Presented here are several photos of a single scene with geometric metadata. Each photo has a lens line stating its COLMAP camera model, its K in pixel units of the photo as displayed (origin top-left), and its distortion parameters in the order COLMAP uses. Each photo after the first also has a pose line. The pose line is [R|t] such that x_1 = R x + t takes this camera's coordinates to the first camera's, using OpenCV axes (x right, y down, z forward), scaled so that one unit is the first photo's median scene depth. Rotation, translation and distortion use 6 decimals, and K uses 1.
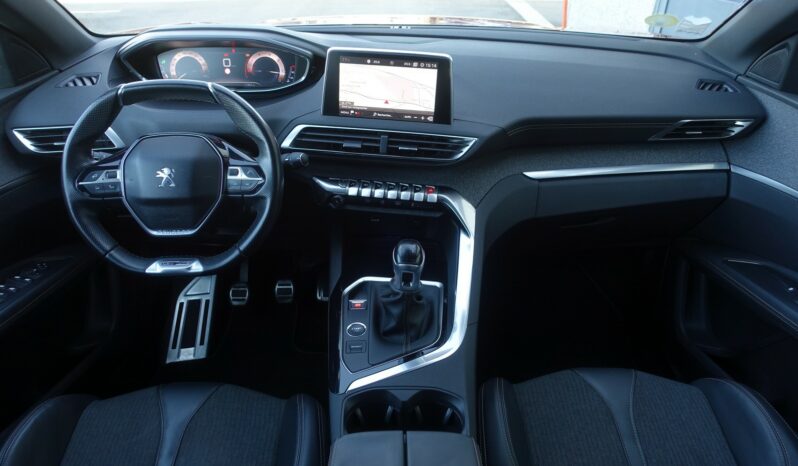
lens RADIAL K [[527.3, 0, 399.0], [0, 527.3, 233.0], [0, 0, 1]] dist [-0.009702, -0.004992]
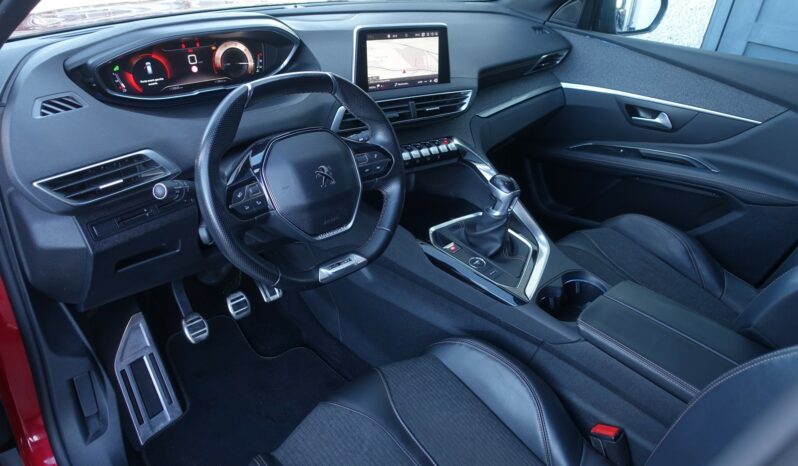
lens RADIAL K [[527.3, 0, 399.0], [0, 527.3, 233.0], [0, 0, 1]] dist [-0.009702, -0.004992]
pose [[0.745563, -0.321757, 0.583616, -0.785798], [0.296498, 0.944432, 0.141909, -0.087662], [-0.596845, 0.067239, 0.799534, 0.141311]]
